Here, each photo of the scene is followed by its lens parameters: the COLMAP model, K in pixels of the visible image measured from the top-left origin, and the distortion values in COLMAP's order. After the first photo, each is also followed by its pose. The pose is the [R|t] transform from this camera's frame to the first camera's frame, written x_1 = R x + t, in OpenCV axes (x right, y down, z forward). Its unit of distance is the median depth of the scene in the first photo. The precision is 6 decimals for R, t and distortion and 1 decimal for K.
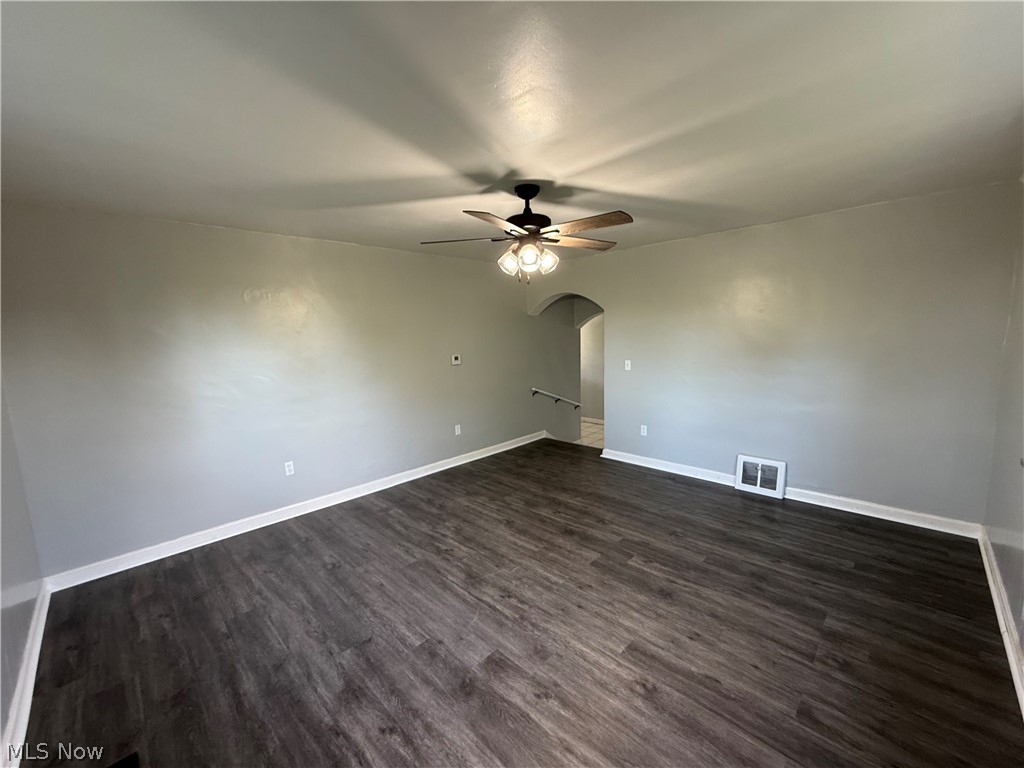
lens RADIAL K [[410.8, 0, 509.9], [0, 410.8, 384.1], [0, 0, 1]] dist [0.006949, -0.000490]
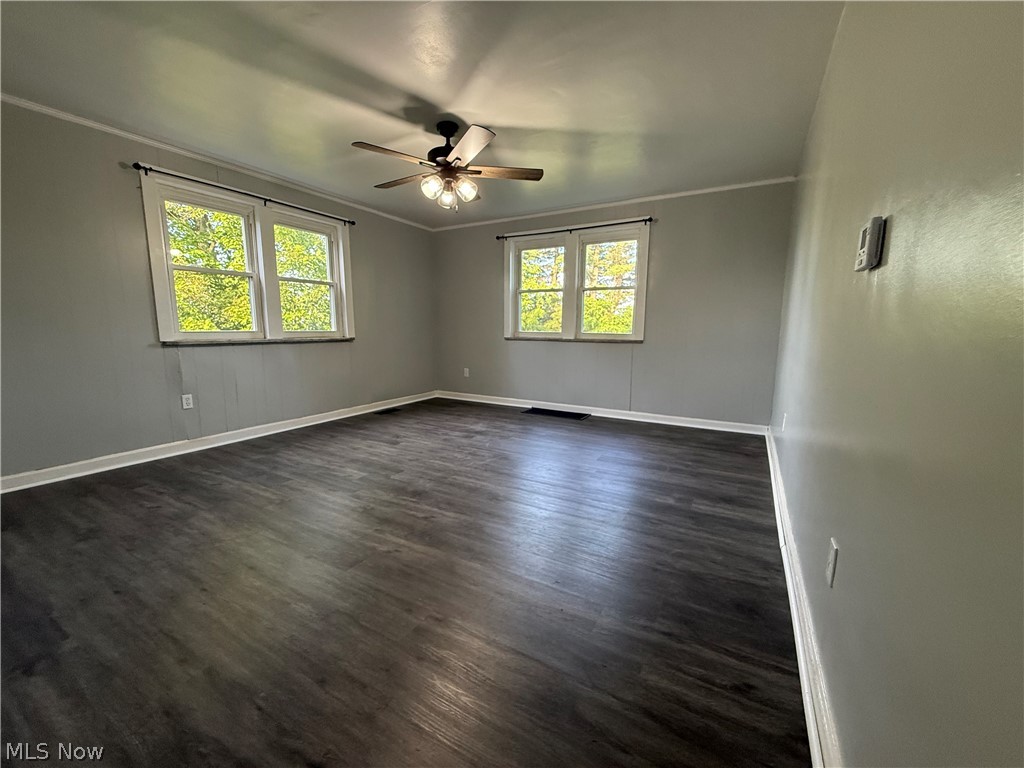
lens RADIAL K [[410.8, 0, 508.6], [0, 410.8, 387.1], [0, 0, 1]] dist [0.006949, -0.000490]
pose [[-0.968602, 0.061265, -0.240950, 0.190688], [-0.007838, 0.961157, 0.275893, -0.091528], [0.248494, 0.269118, -0.930498, 2.207342]]
